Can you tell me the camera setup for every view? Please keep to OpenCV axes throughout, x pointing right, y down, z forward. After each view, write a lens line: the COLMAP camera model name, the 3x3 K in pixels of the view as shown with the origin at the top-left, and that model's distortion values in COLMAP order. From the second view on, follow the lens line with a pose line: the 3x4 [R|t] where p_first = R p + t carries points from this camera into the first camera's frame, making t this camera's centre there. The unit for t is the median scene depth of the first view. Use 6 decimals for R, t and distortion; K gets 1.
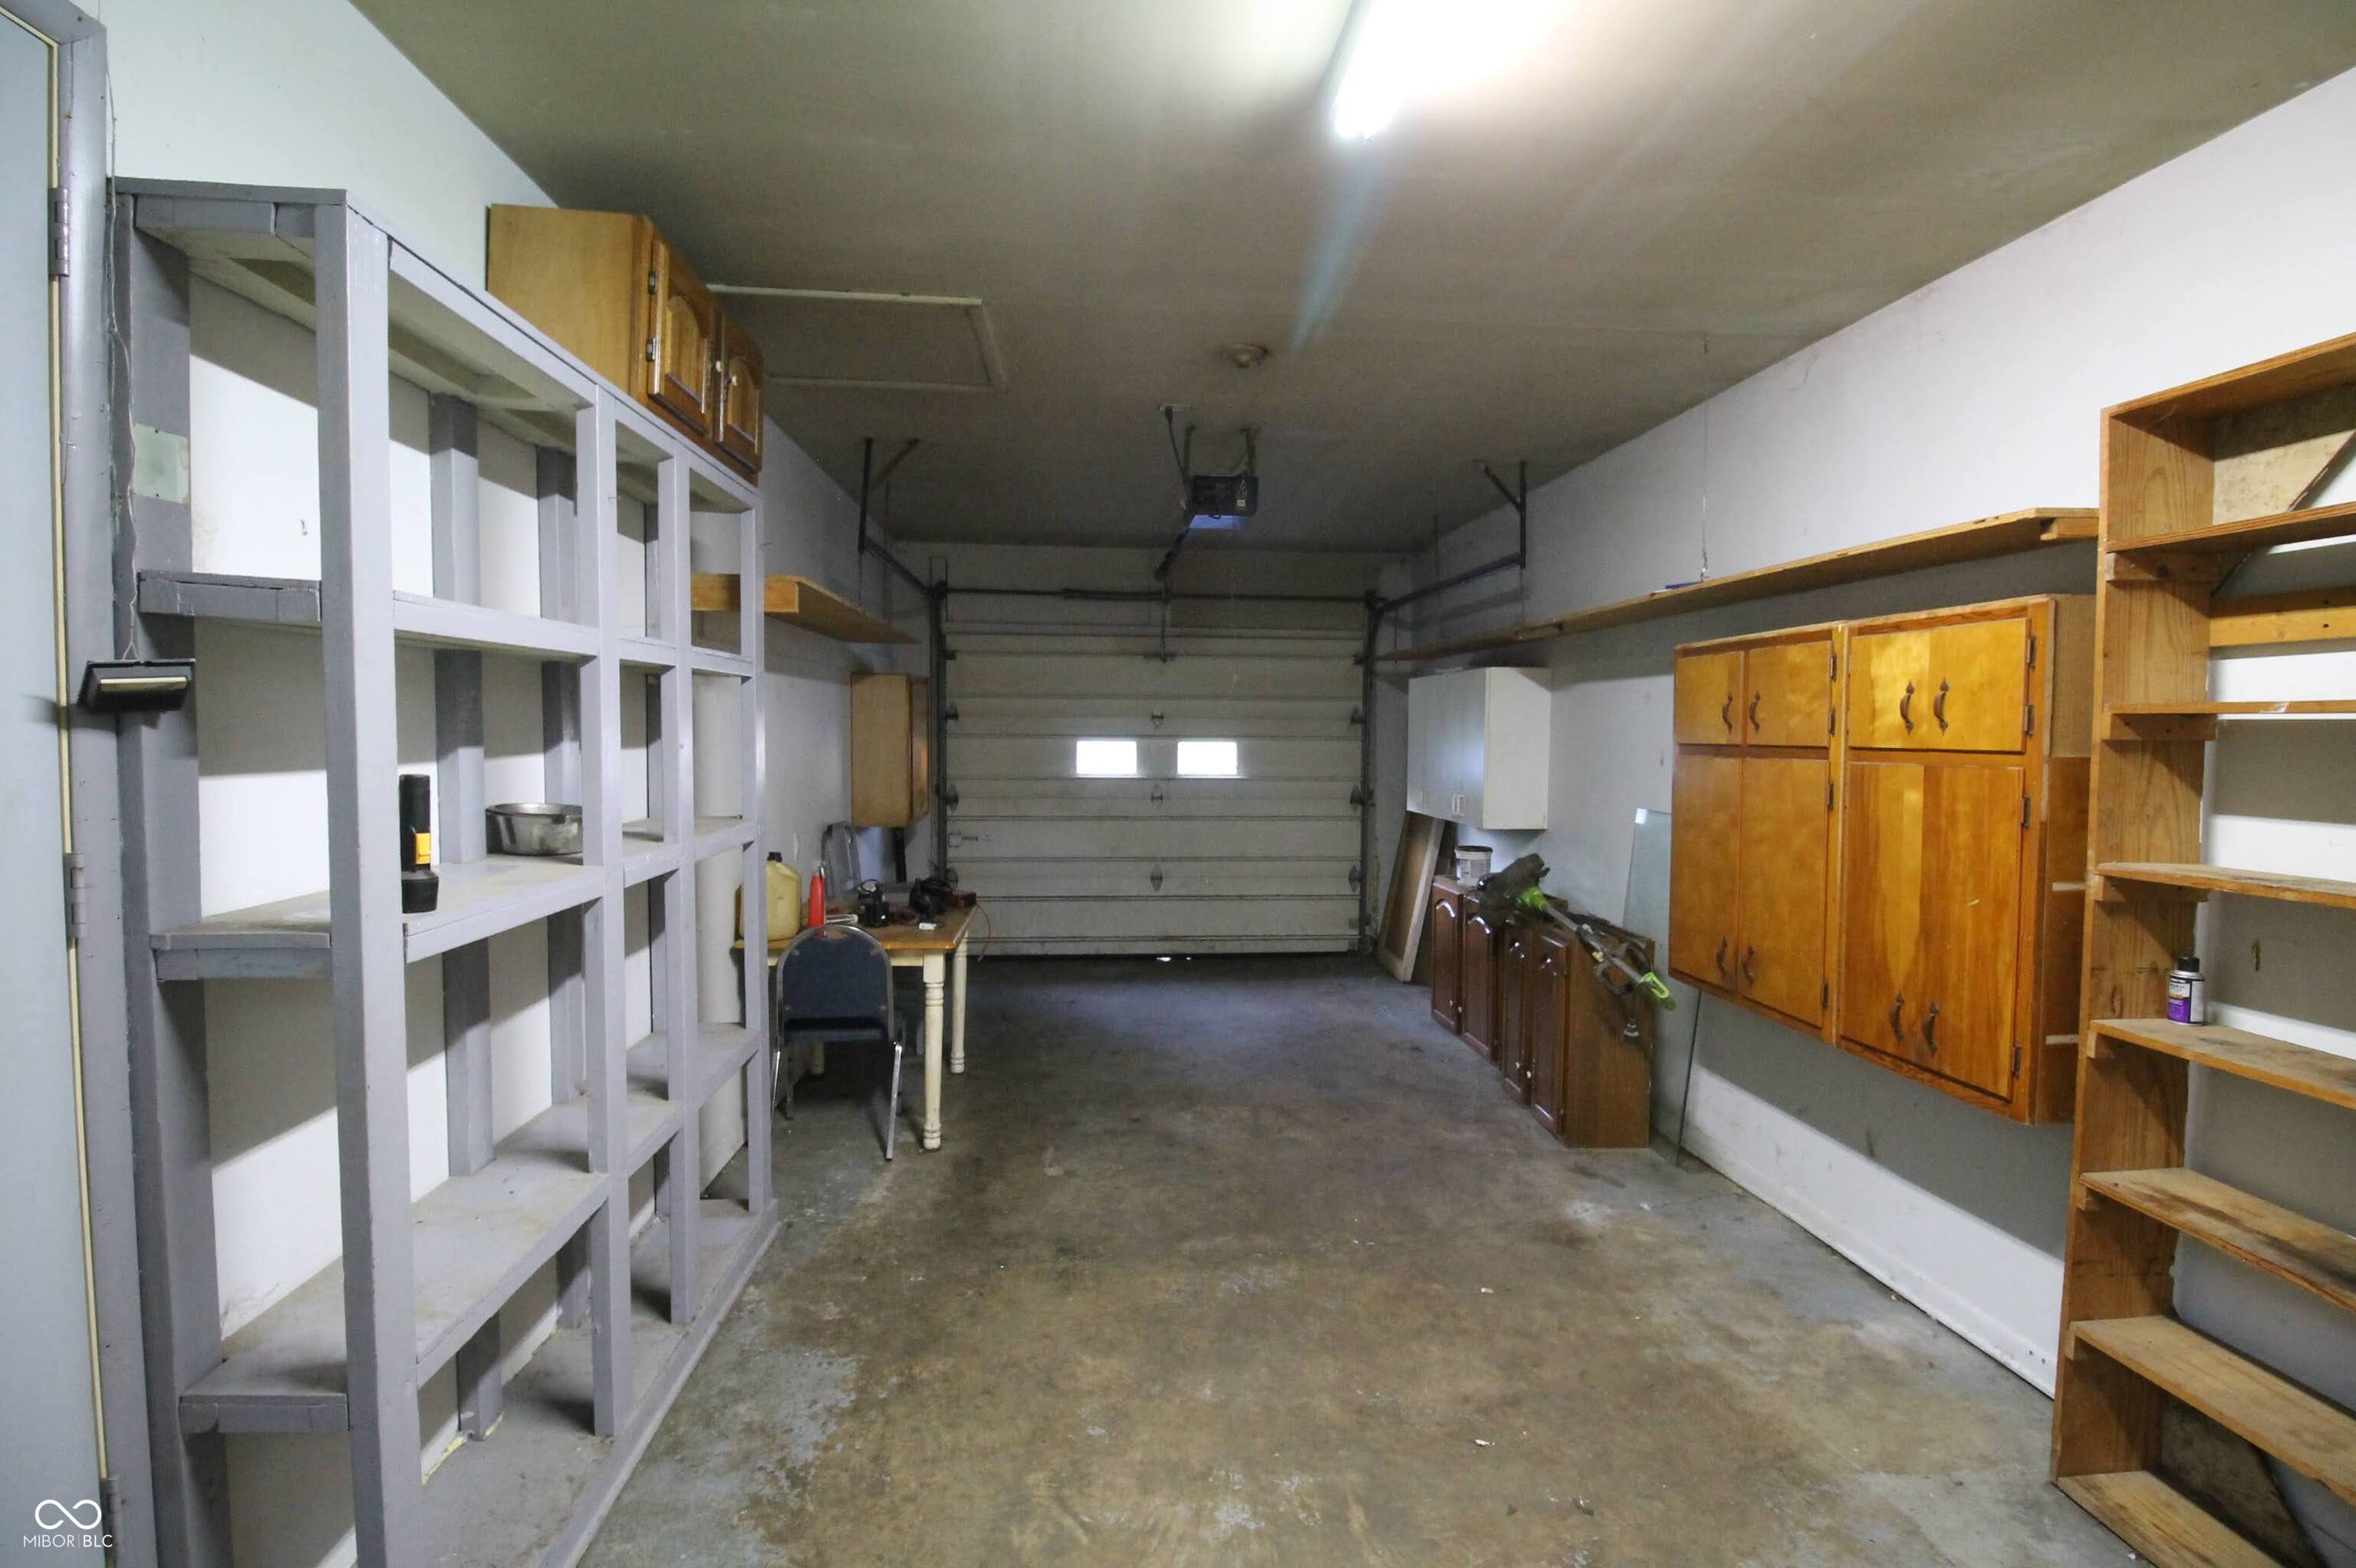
lens RADIAL K [[1106.8, 0, 1182.1], [0, 1106.8, 779.5], [0, 0, 1]] dist [0.001955, -0.014179]
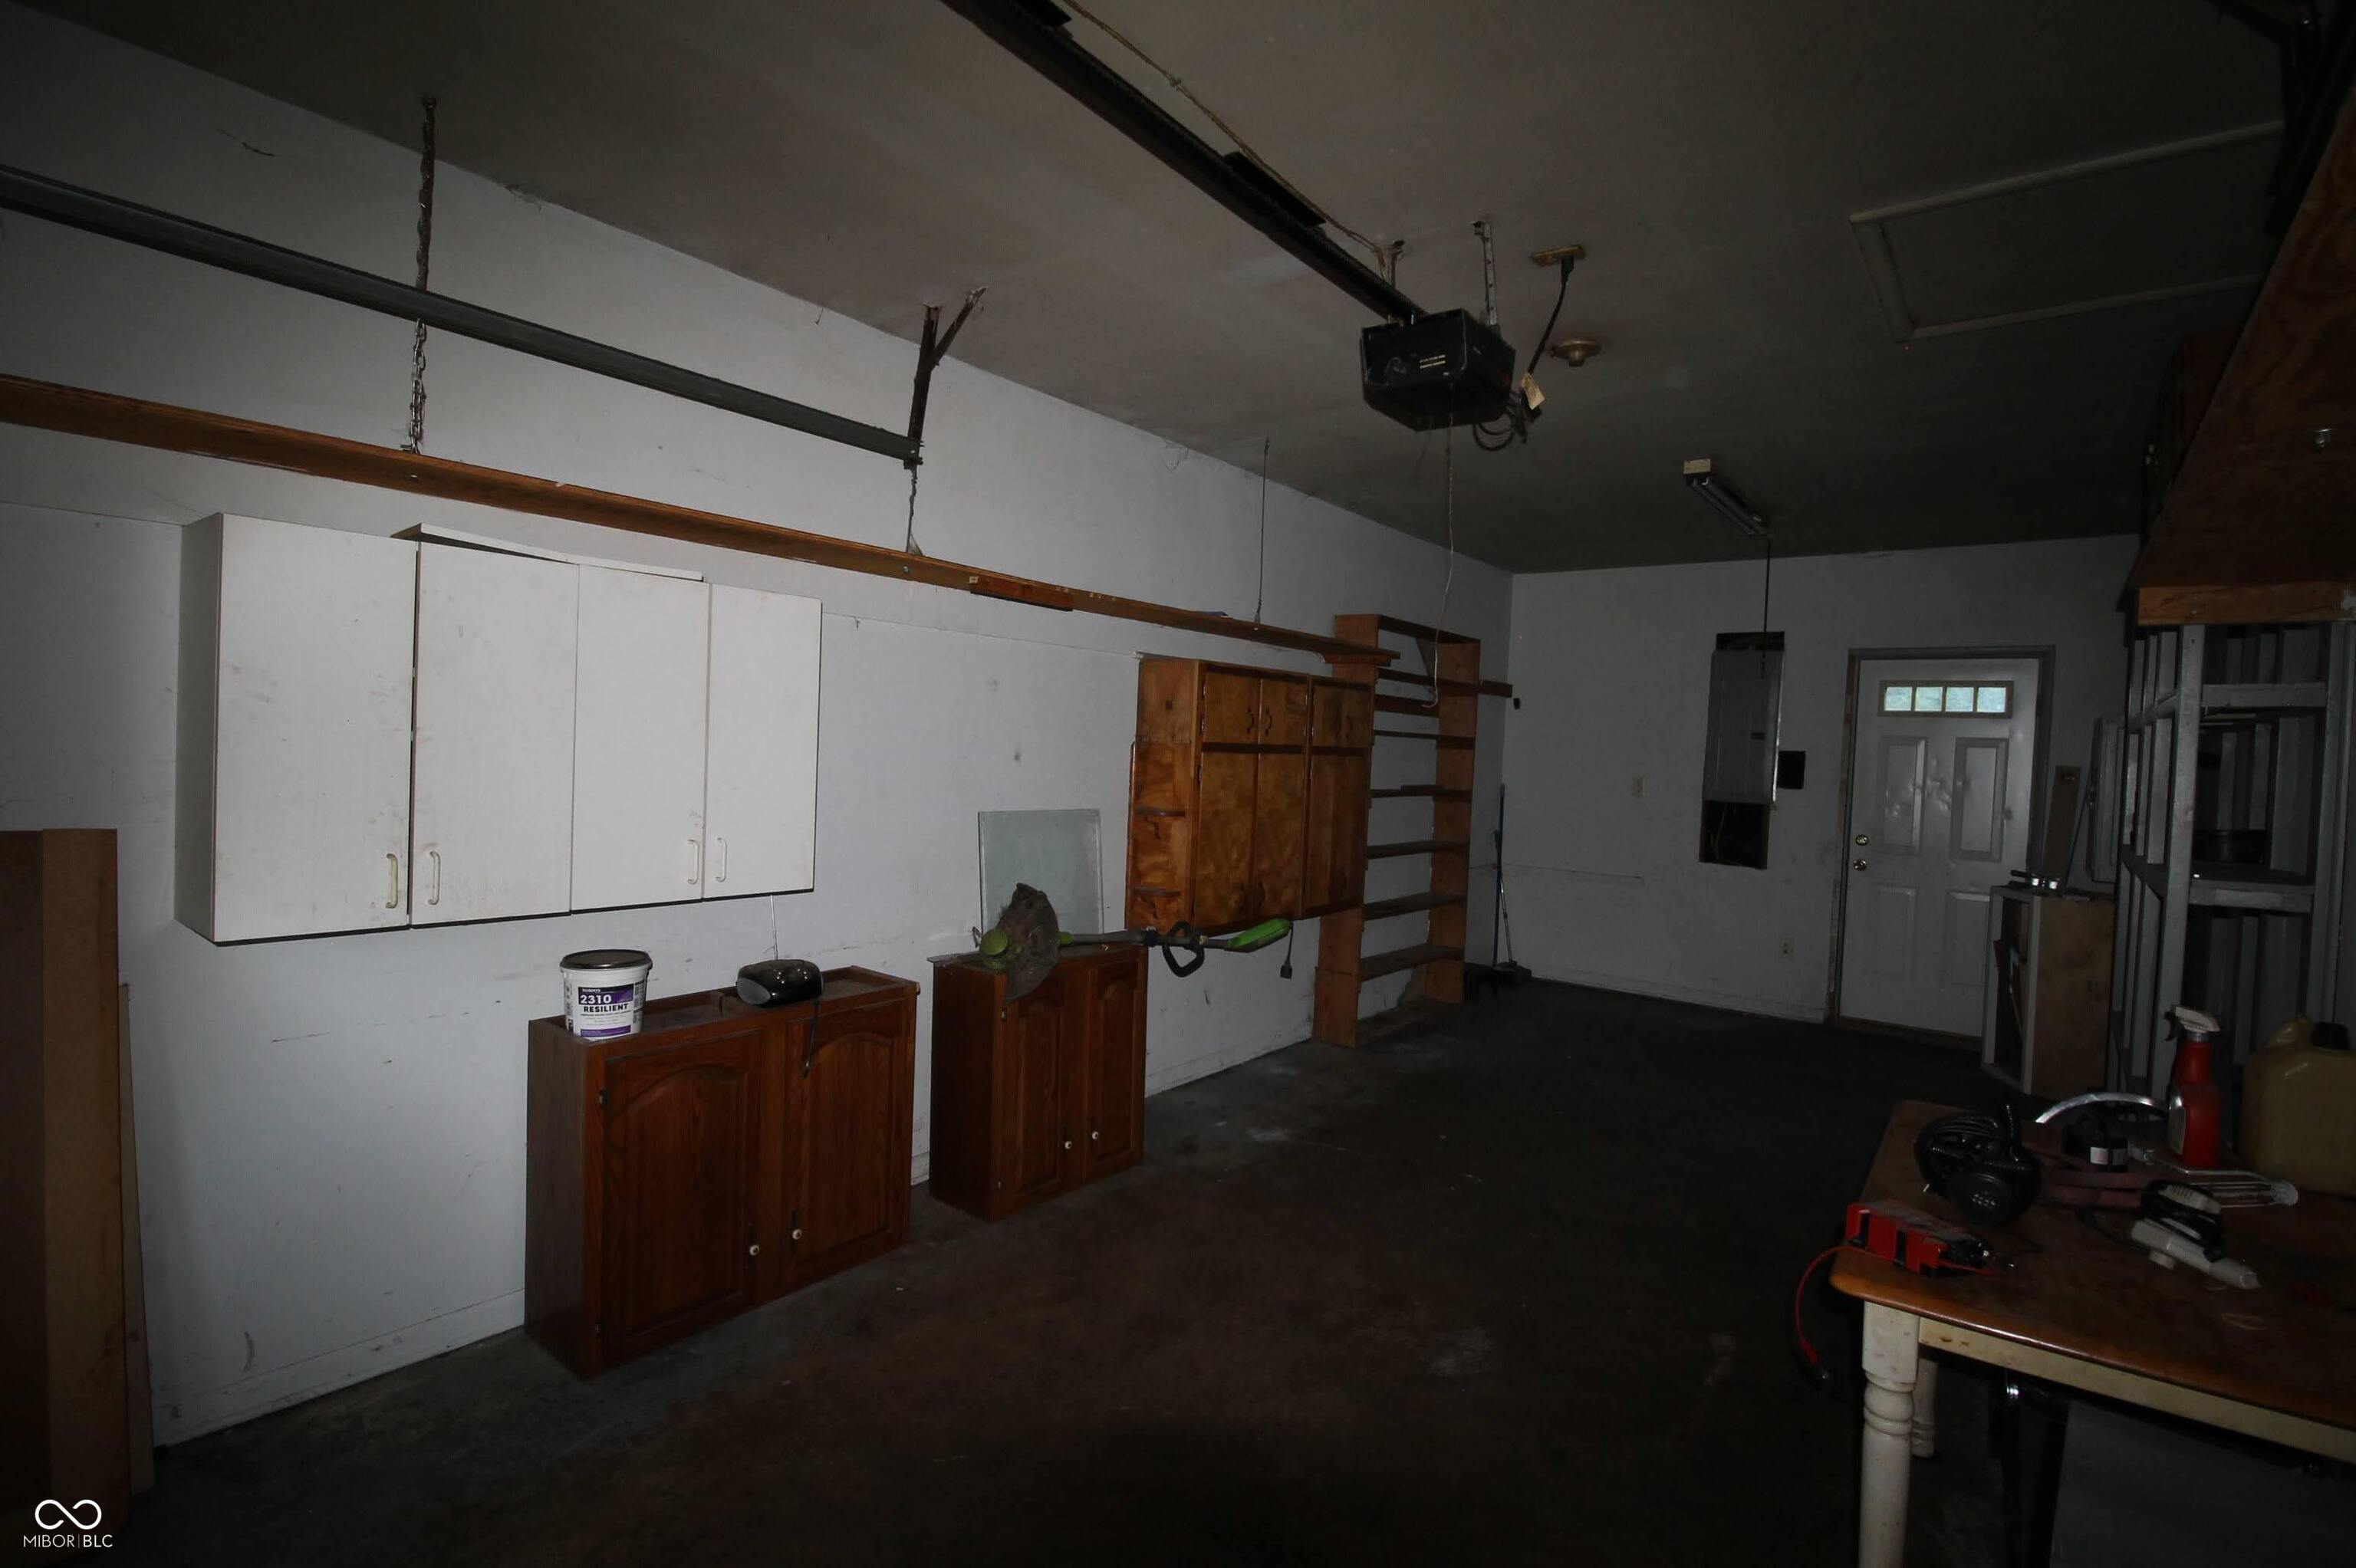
lens RADIAL K [[1106.8, 0, 1182.1], [0, 1106.8, 779.5], [0, 0, 1]] dist [0.001955, -0.014179]
pose [[-0.735824, -0.050450, 0.675291, -0.329110], [-0.013675, 0.998125, 0.059668, -0.060386], [-0.677035, 0.034671, -0.735134, 1.773078]]
